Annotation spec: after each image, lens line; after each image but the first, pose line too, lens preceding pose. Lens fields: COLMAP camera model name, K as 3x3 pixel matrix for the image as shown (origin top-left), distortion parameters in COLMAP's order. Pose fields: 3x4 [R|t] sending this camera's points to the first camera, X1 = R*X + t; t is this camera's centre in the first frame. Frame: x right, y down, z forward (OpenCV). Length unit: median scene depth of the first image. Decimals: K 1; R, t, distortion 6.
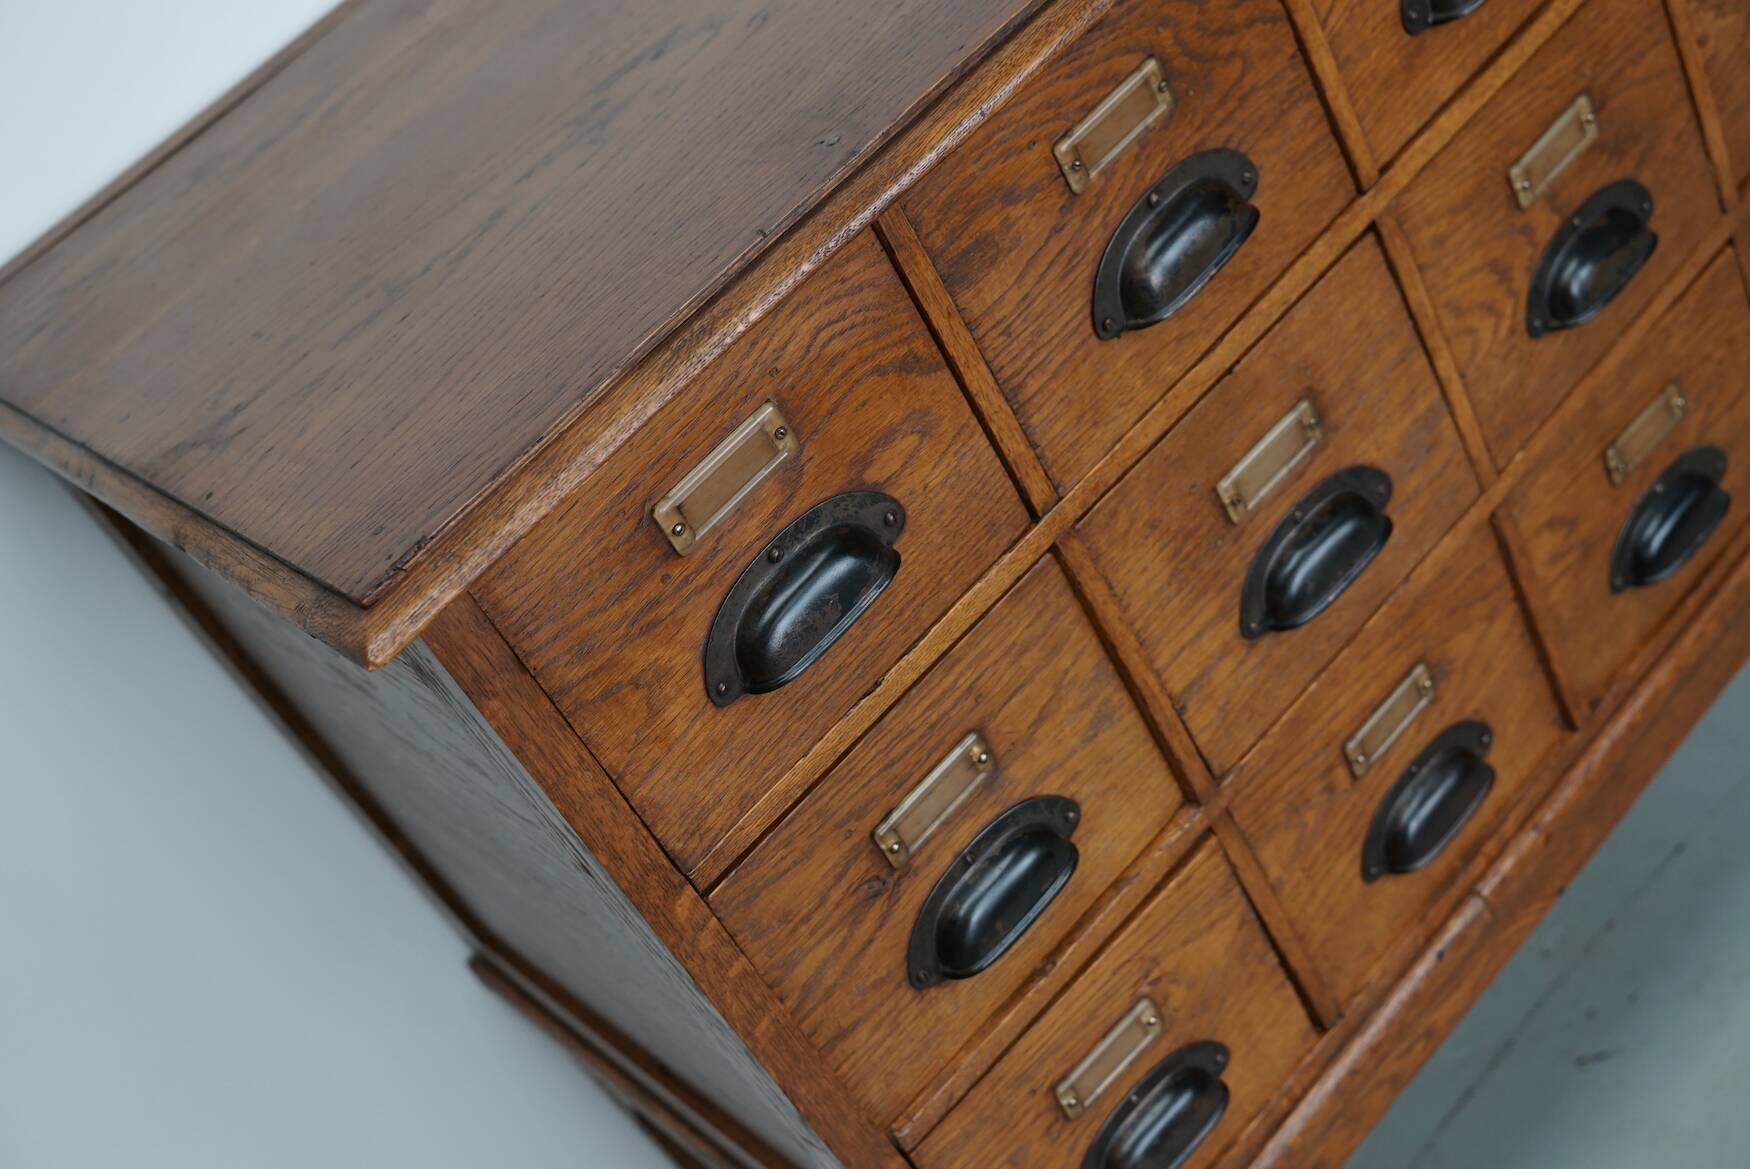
lens RADIAL K [[2262.9, 0, 885.1], [0, 2262.9, 581.1], [0, 0, 1]] dist [-0.092861, 0.000000]
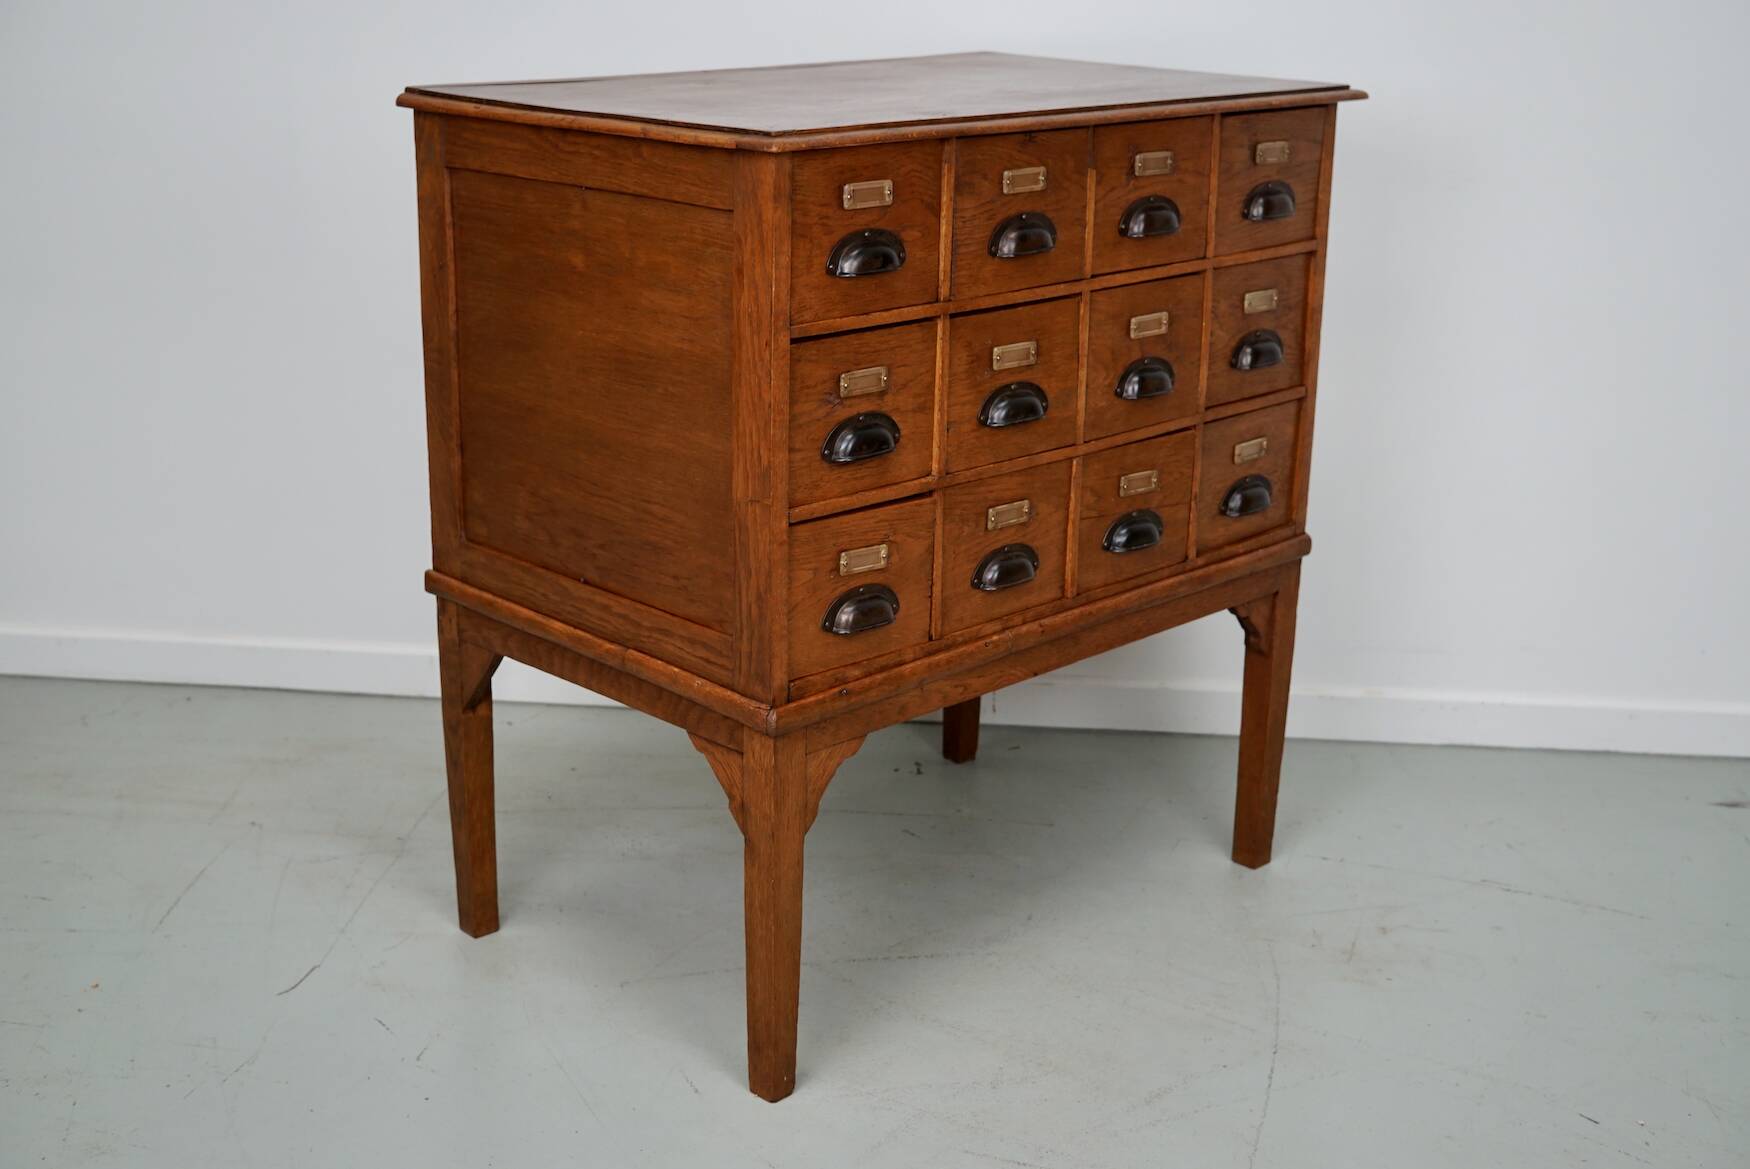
lens RADIAL K [[2262.9, 0, 875.3], [0, 2262.9, 572.7], [0, 0, 1]] dist [-0.092861, 0.000000]
pose [[0.888104, 0.418666, 0.189708, -0.322696], [-0.317722, 0.857416, -0.404834, 1.186051], [-0.332149, 0.299260, 0.894494, -1.030252]]
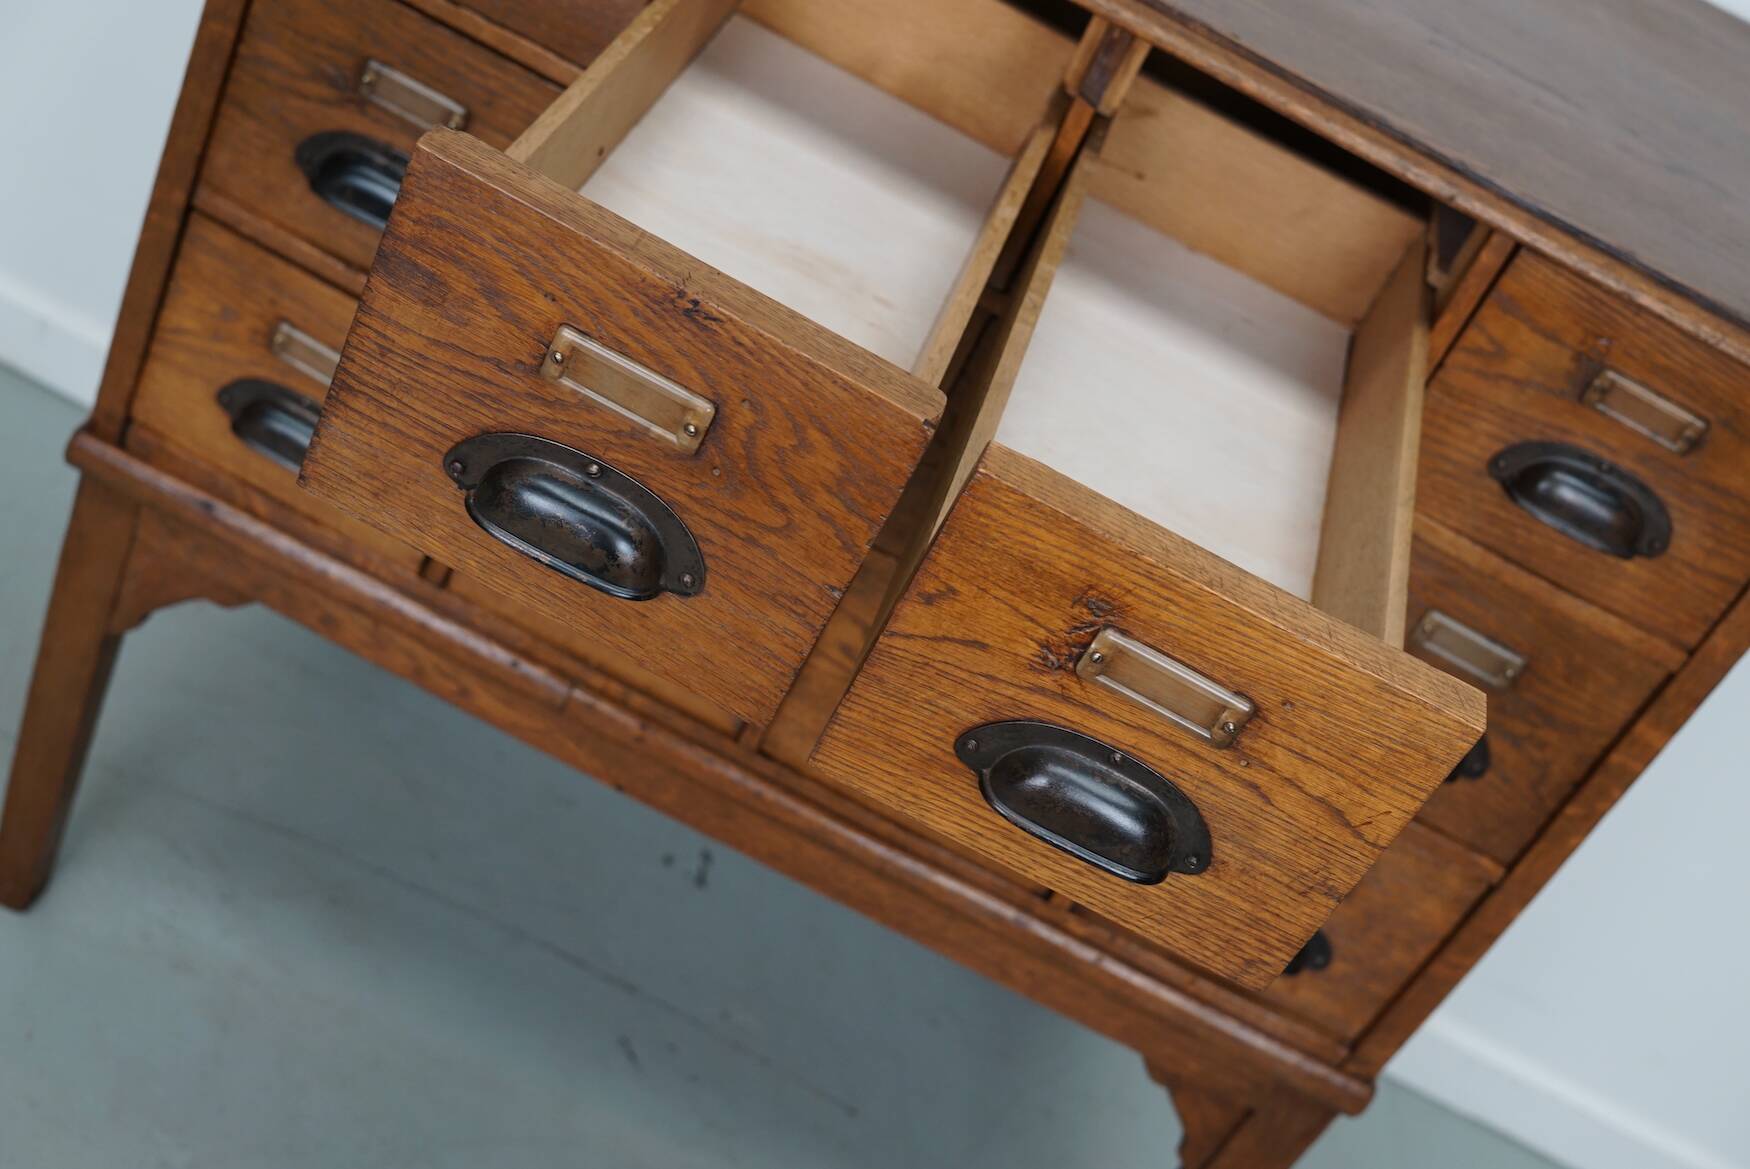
lens RADIAL K [[2262.9, 0, 883.8], [0, 2262.9, 580.4], [0, 0, 1]] dist [-0.092861, 0.000000]
pose [[0.285198, 0.932360, -0.222185, 0.637739], [-0.931552, 0.324189, 0.164659, -0.279831], [0.225552, 0.160017, 0.961000, -0.156747]]
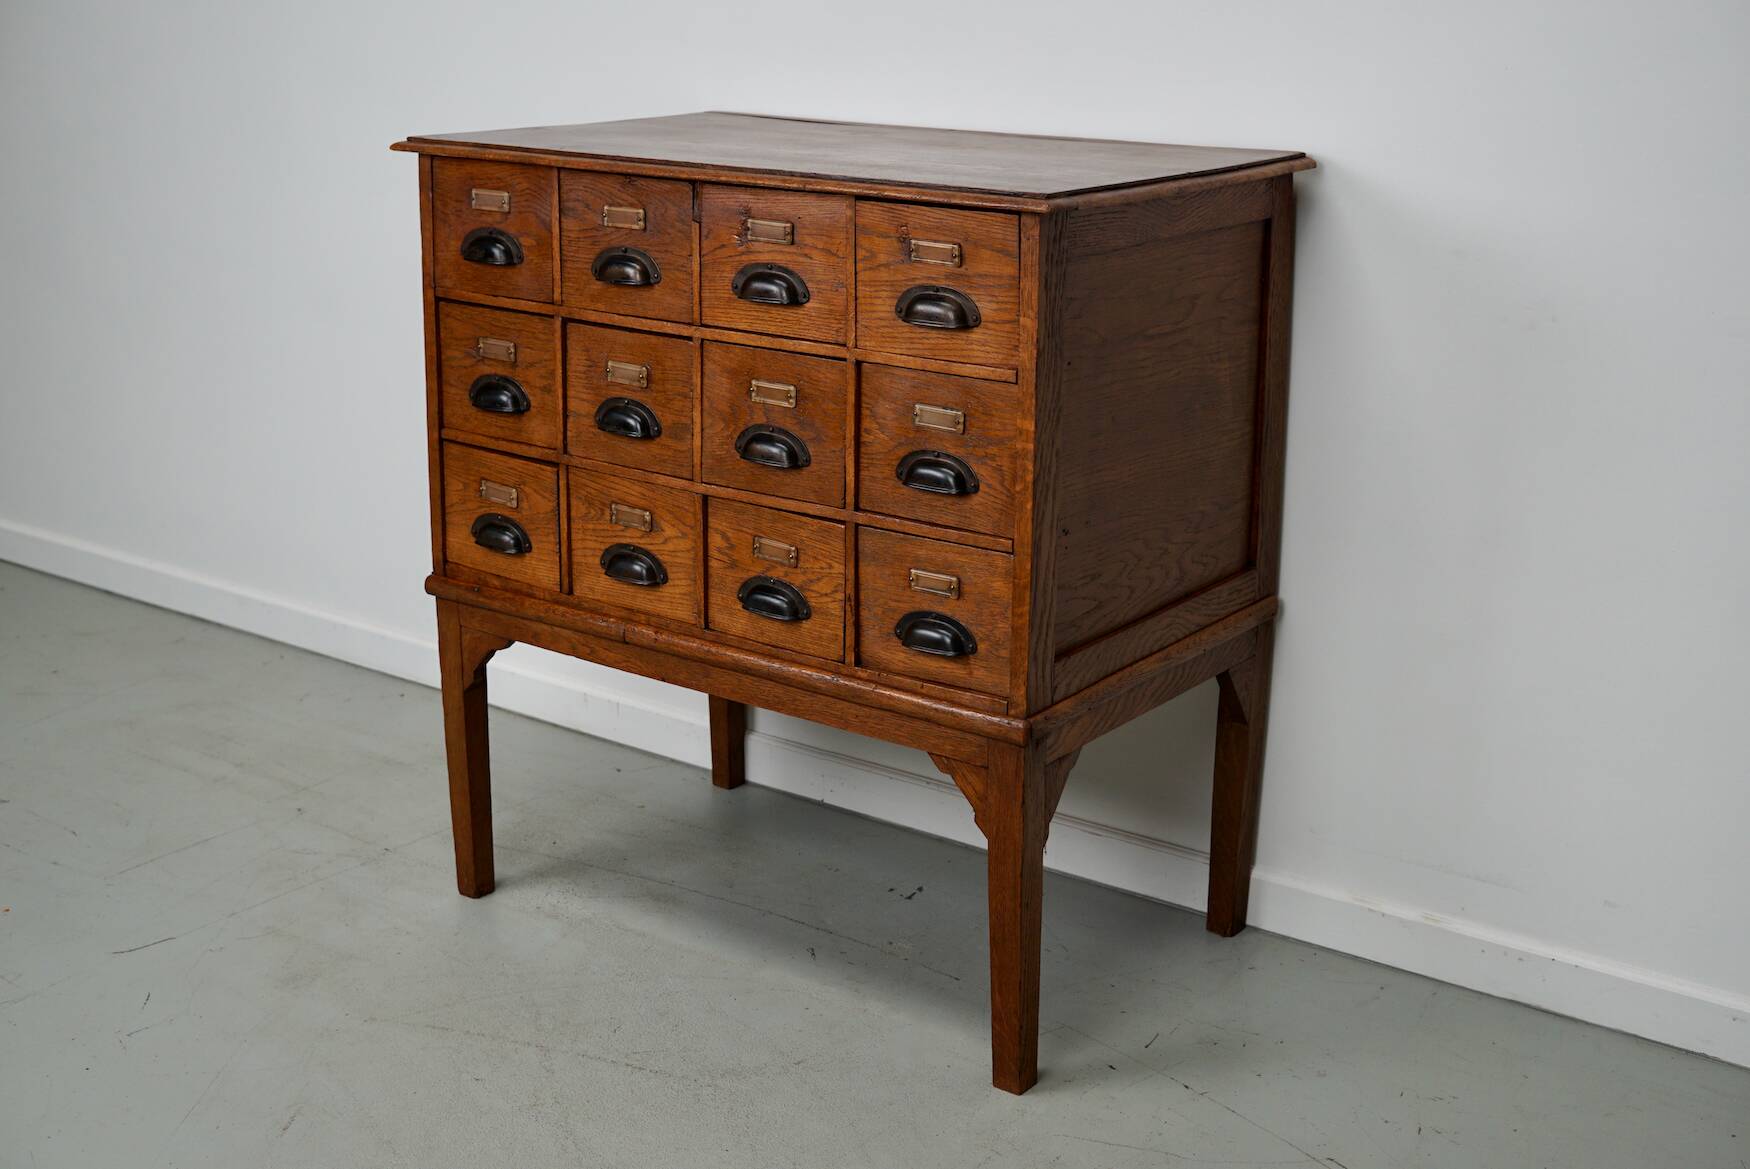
lens RADIAL K [[2262.9, 0, 874.4], [0, 2262.9, 580.4], [0, 0, 1]] dist [-0.092861, 0.000000]
pose [[0.181910, 0.667683, -0.721878, 2.378557], [-0.688355, 0.610714, 0.391403, -1.181841], [0.702194, 0.425708, 0.570697, -0.206314]]
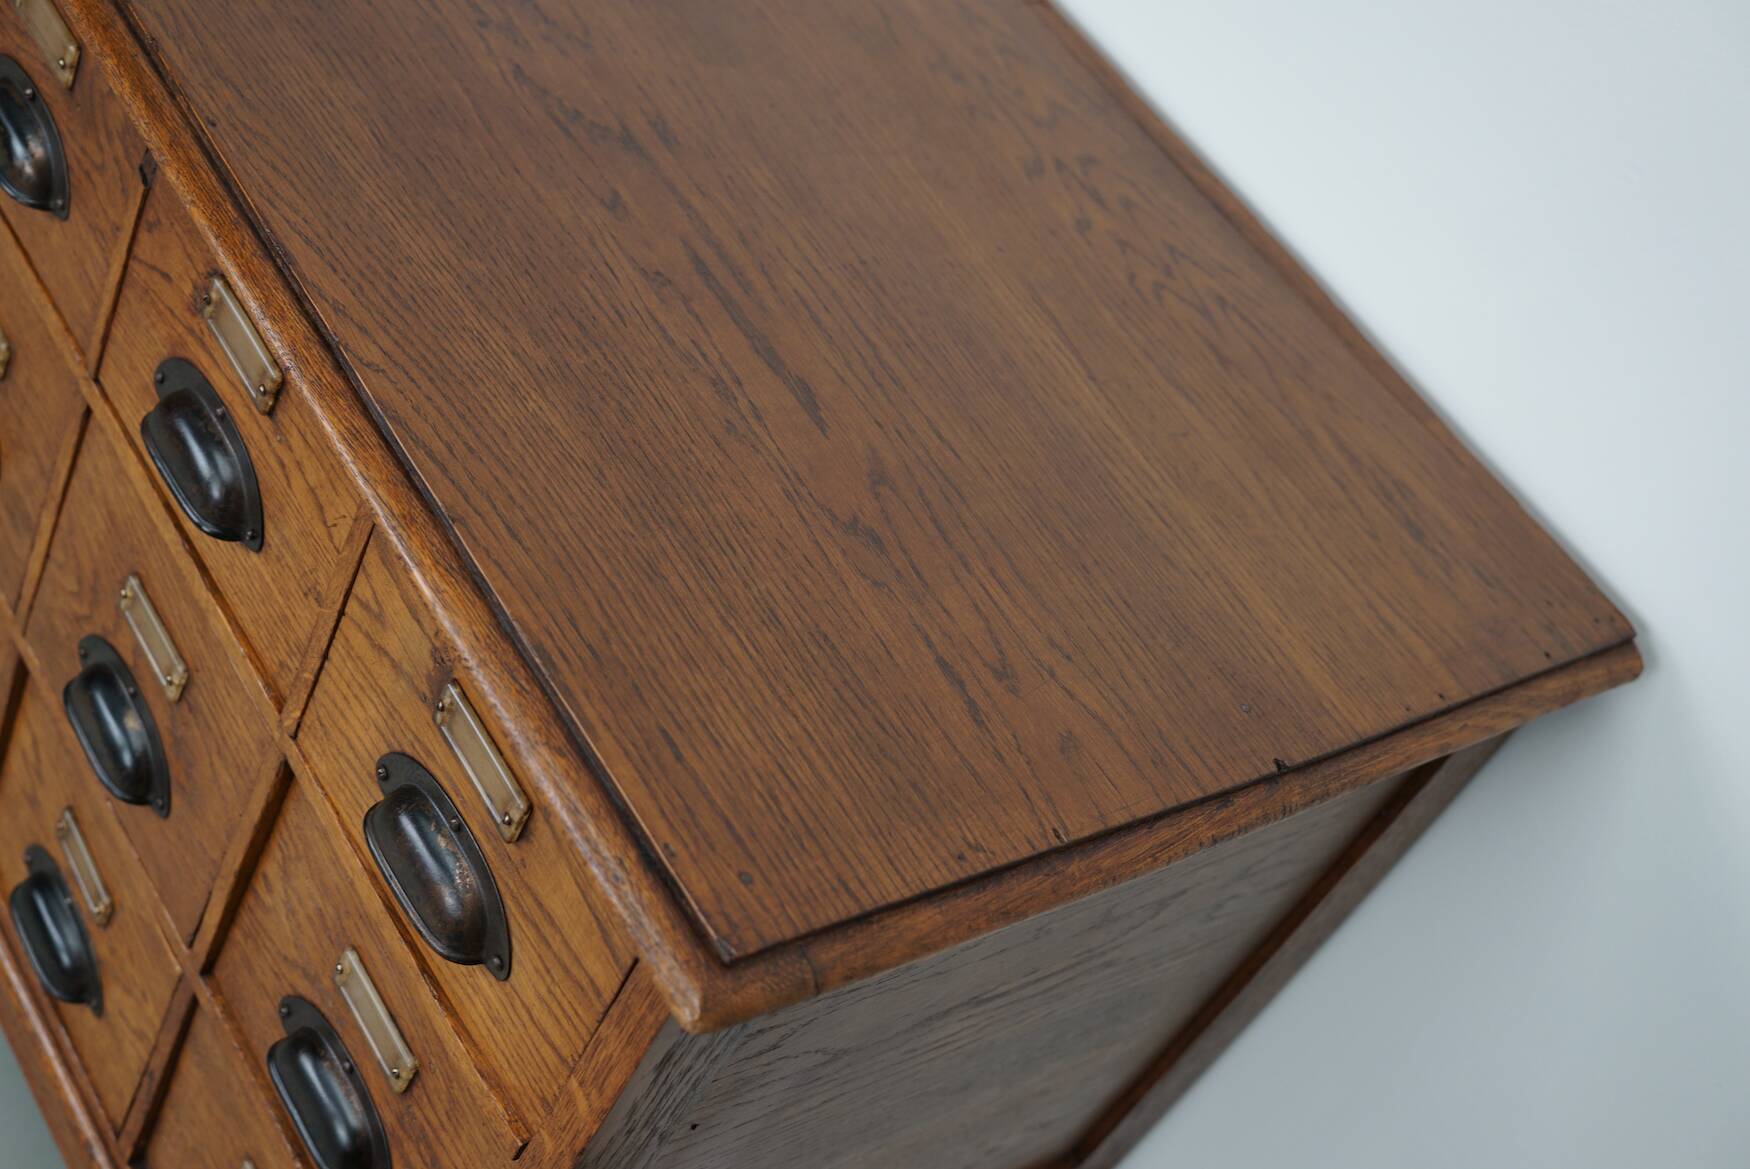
lens RADIAL K [[2262.9, 0, 879.4], [0, 2262.9, 592.5], [0, 0, 1]] dist [-0.092861, 0.000000]
pose [[-0.256709, 0.878430, -0.403066, 0.657444], [-0.828915, 0.014345, 0.559191, -1.105167], [0.496992, 0.477657, 0.724461, 0.490116]]
